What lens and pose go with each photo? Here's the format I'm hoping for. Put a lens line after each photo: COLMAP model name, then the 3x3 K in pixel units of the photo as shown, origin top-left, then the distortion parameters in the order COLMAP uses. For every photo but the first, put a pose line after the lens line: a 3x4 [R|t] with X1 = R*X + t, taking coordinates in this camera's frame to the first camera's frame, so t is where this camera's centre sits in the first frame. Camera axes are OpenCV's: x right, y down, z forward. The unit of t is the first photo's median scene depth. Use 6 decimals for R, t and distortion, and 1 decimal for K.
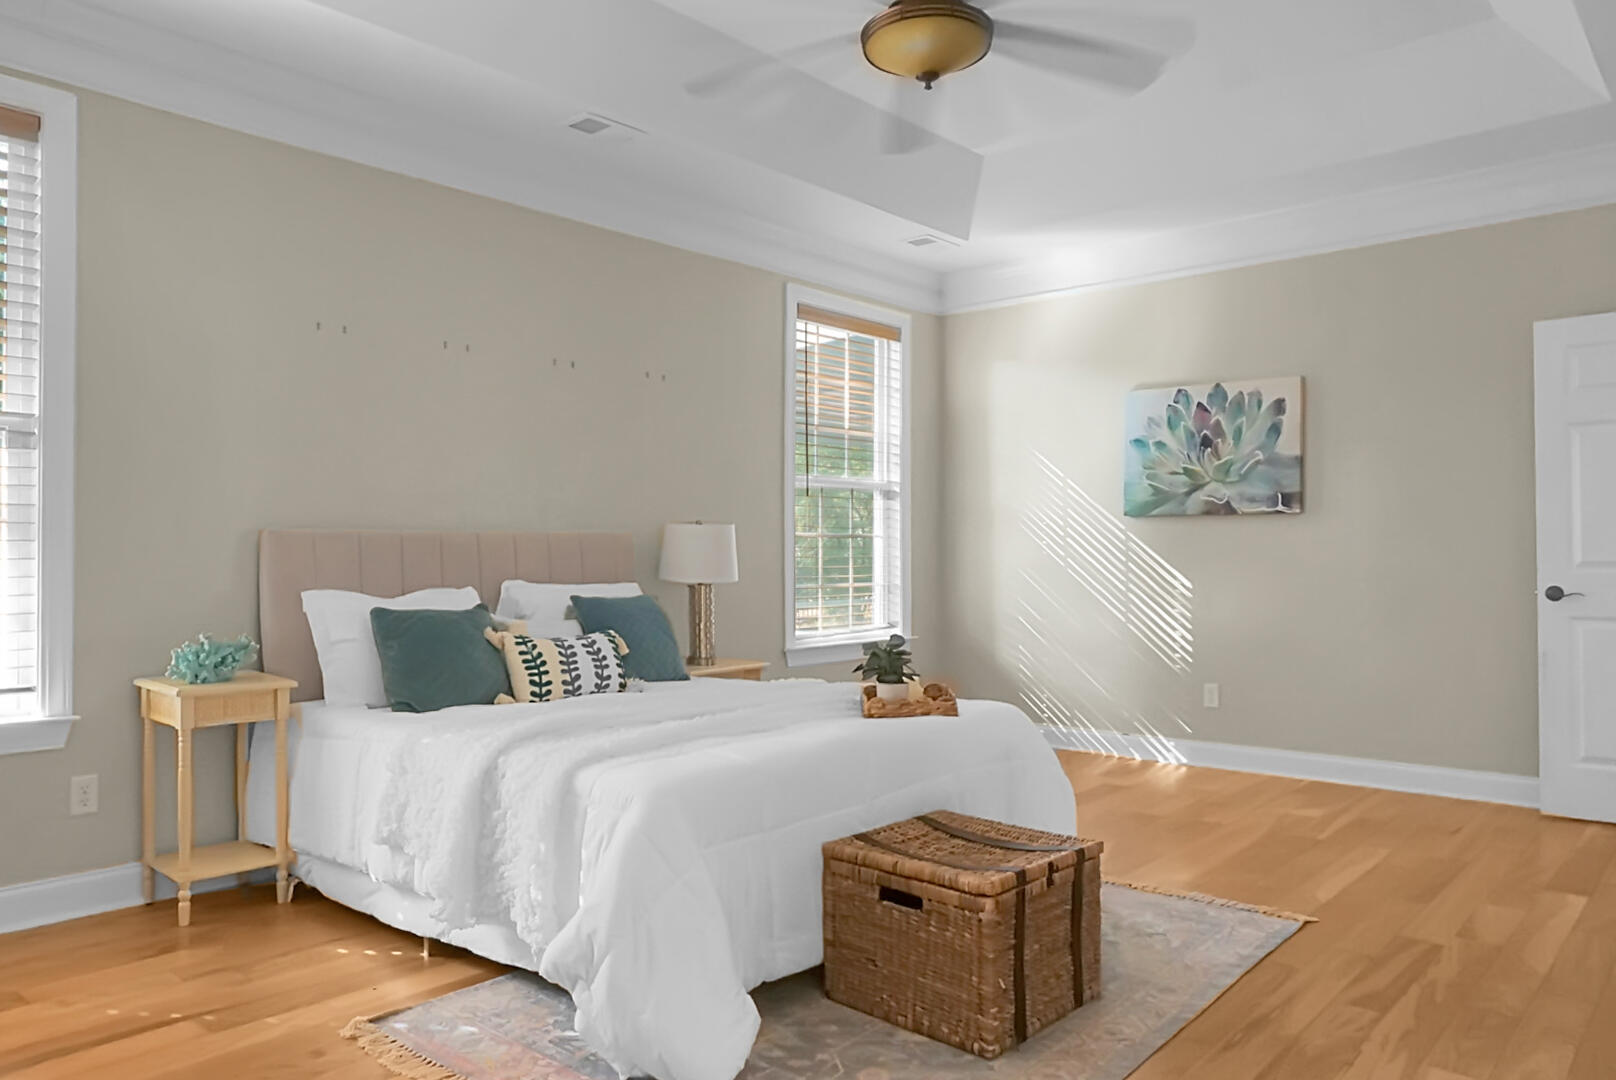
lens RADIAL K [[1109.5, 0, 811.1], [0, 1109.5, 533.9], [0, 0, 1]] dist [-0.022283, 0.003292]
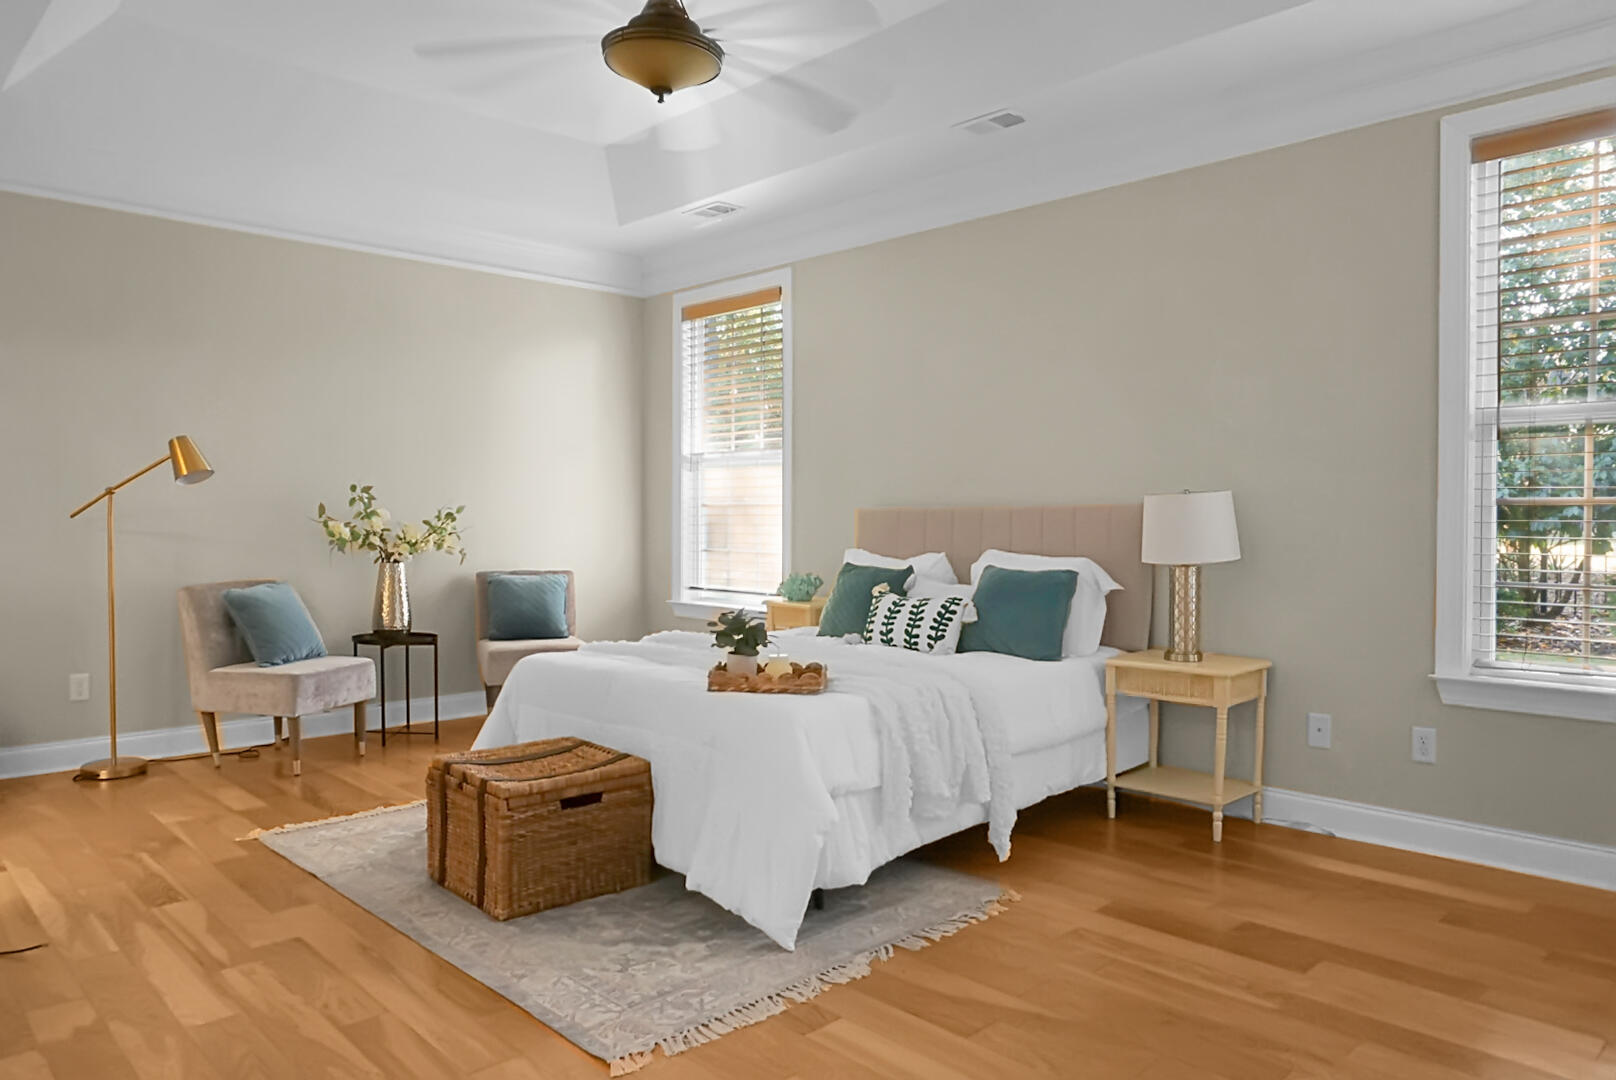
lens RADIAL K [[1109.5, 0, 811.1], [0, 1109.5, 533.9], [0, 0, 1]] dist [-0.022283, 0.003292]
pose [[-0.102728, 0.013879, -0.994613, 0.636981], [0.013827, 0.999826, 0.012523, 0.007165], [0.994613, -0.012466, -0.102902, 0.683235]]
